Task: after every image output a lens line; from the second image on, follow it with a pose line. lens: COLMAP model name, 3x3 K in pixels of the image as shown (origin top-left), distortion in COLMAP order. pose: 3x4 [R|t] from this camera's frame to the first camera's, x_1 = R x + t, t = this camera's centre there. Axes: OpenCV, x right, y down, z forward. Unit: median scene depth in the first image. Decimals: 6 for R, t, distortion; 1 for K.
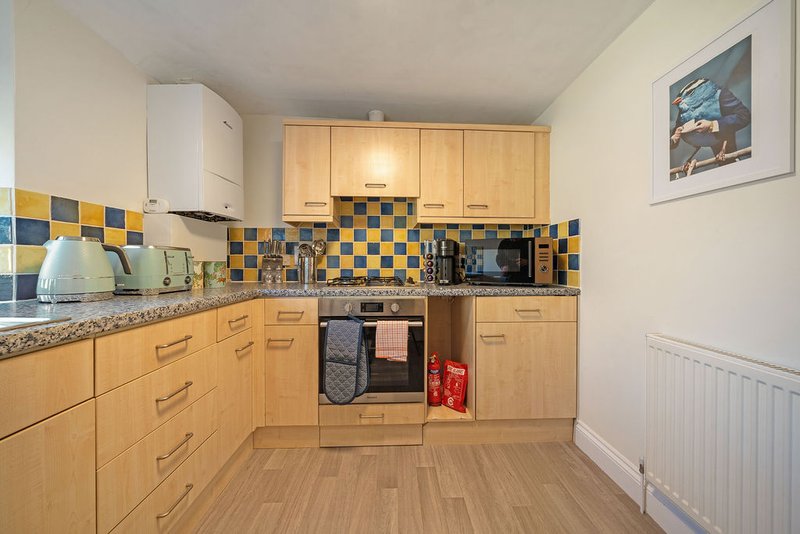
lens RADIAL K [[277.6, 0, 401.4], [0, 277.6, 264.1], [0, 0, 1]] dist [-0.005540, -0.000071]
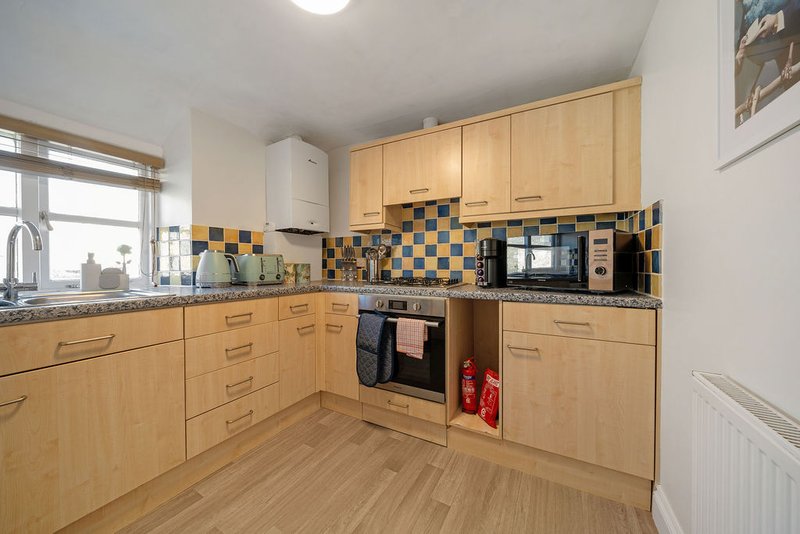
lens RADIAL K [[276.6, 0, 403.8], [0, 276.6, 267.0], [0, 0, 1]] dist [-0.006494, -0.000021]
pose [[0.862464, 0.000246, -0.506118, 0.450241], [0.002250, 0.999988, 0.004321, 0.001501], [0.506113, -0.004865, 0.862454, 0.072200]]
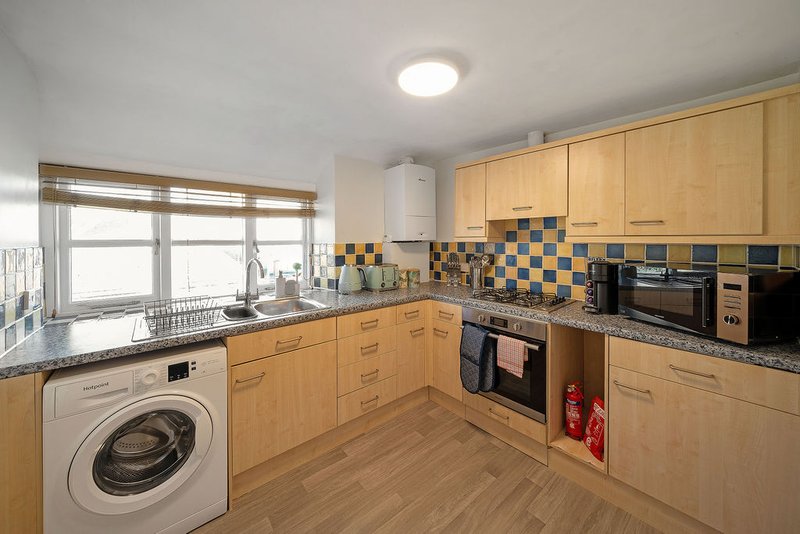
lens RADIAL K [[294.6, 0, 402.7], [0, 294.6, 237.6], [0, 0, 1]] dist [-0.007113, -0.000115]
pose [[0.624312, -0.000365, -0.781175, 0.595083], [0.000242, 1.000000, -0.000274, -0.195479], [0.781175, -0.000018, 0.624312, -0.095256]]
